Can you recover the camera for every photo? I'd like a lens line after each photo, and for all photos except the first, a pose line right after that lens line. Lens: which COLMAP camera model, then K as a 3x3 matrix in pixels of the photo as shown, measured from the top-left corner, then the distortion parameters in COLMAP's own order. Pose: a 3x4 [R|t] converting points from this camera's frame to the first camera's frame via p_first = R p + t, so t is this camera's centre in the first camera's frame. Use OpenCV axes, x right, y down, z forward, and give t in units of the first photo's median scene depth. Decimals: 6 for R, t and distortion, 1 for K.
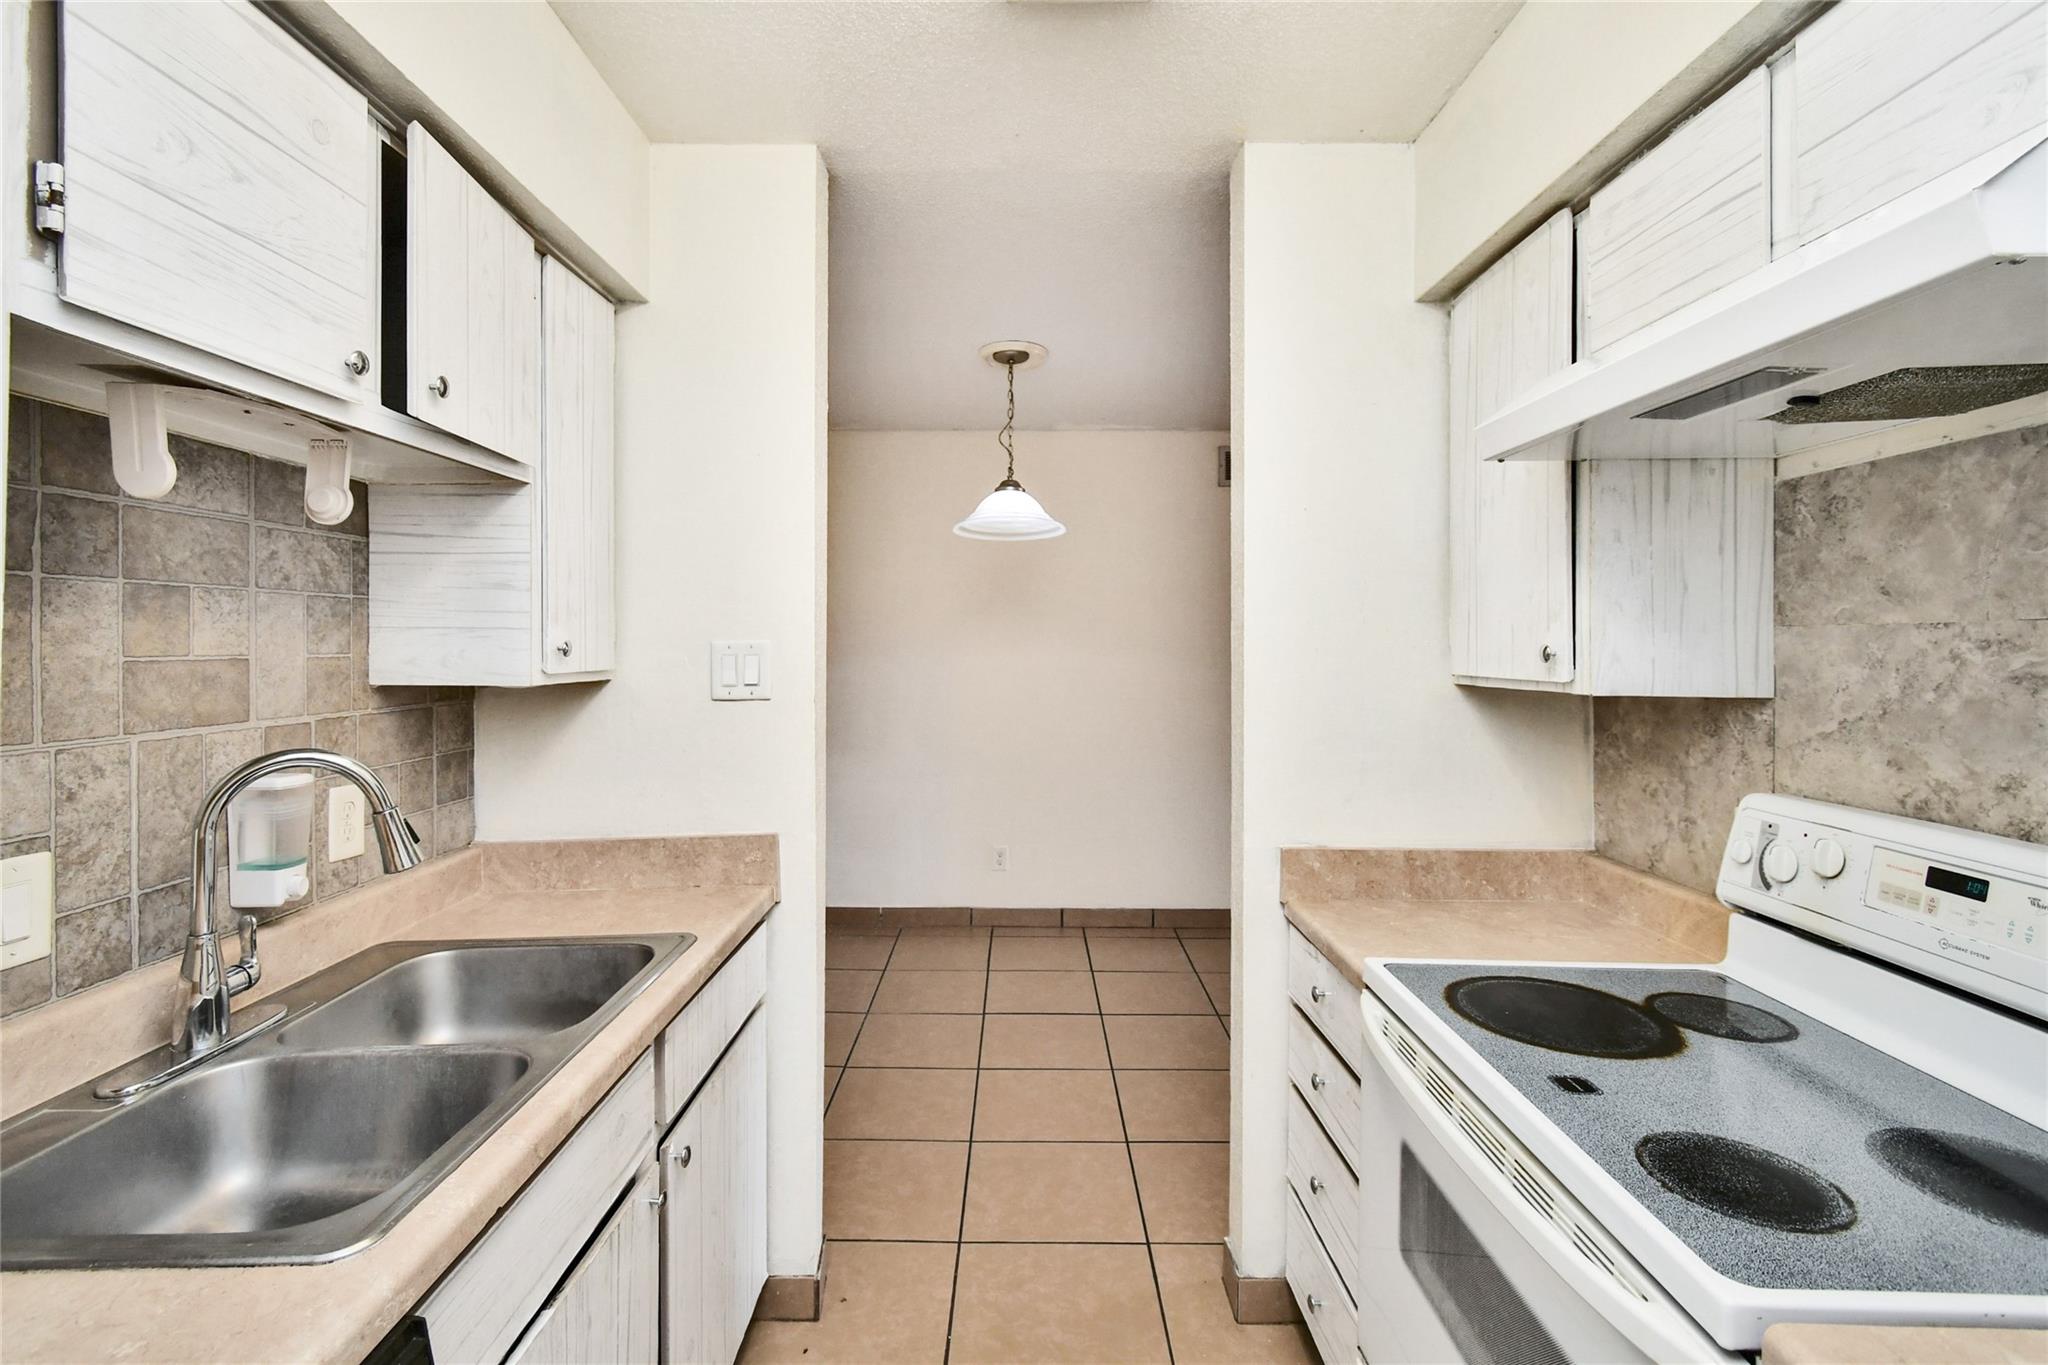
lens RADIAL K [[918.8, 0, 1008.2], [0, 918.8, 642.8], [0, 0, 1]] dist [0.004815, -0.002530]
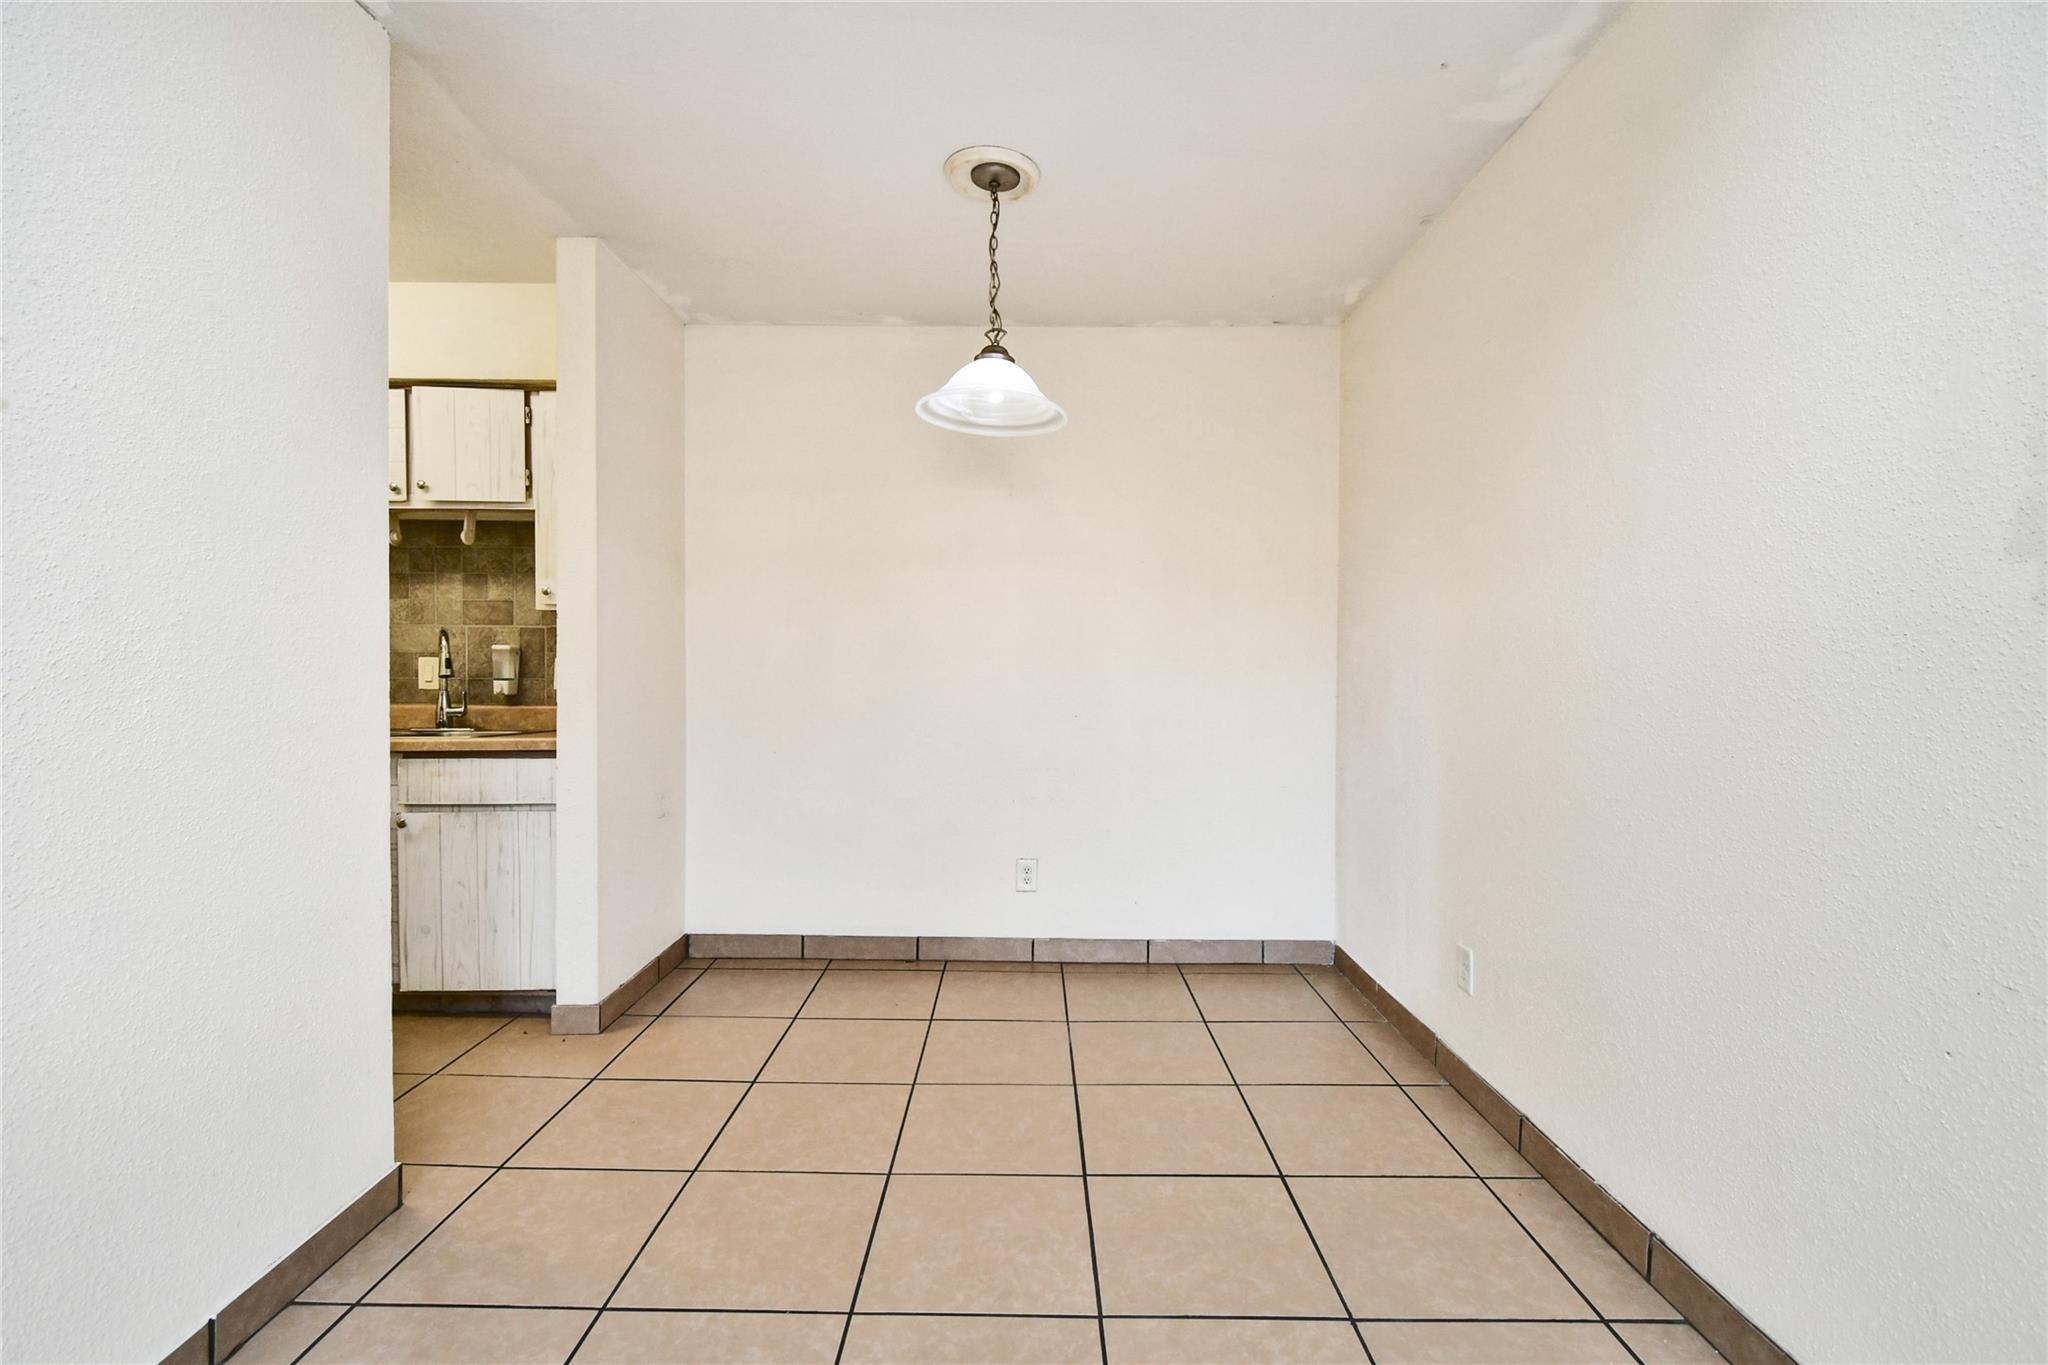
lens RADIAL K [[918.8, 0, 1022.9], [0, 918.8, 666.5], [0, 0, 1]] dist [0.004815, -0.002530]
pose [[0.003747, 0.007196, -0.999967, 1.619392], [-0.005341, 0.999960, 0.007176, 0.161329], [0.999979, 0.005314, 0.003786, 2.217339]]
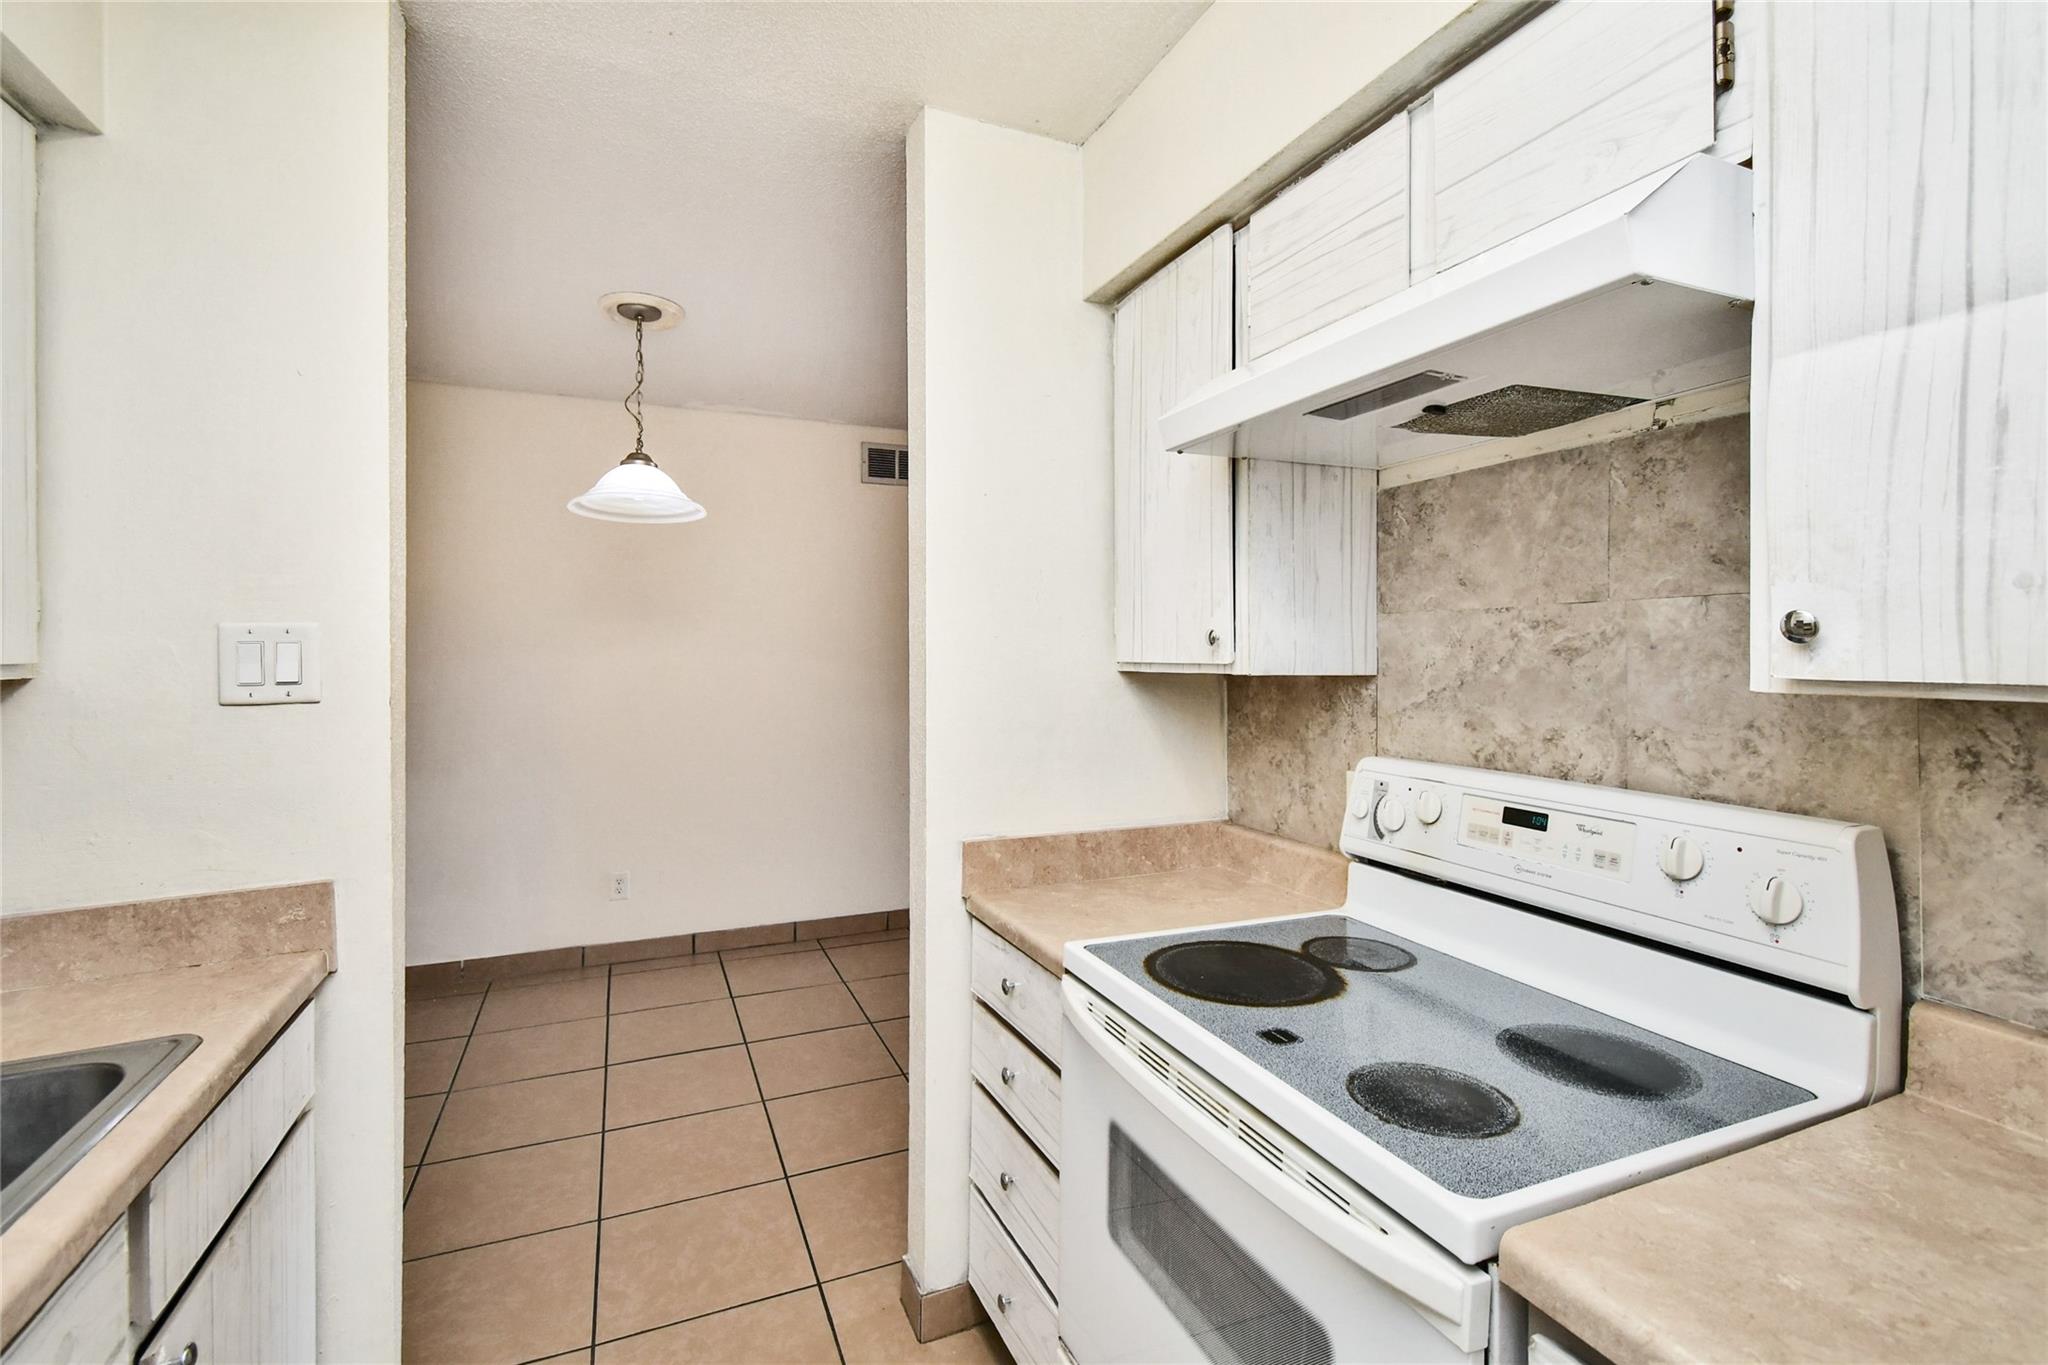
lens RADIAL K [[918.8, 0, 1014.8], [0, 918.8, 654.4], [0, 0, 1]] dist [0.004815, -0.002530]
pose [[0.913563, -0.002710, 0.406689, -0.056952], [0.001391, 0.999993, 0.003540, 0.025895], [-0.406695, -0.002669, 0.913560, 0.107347]]
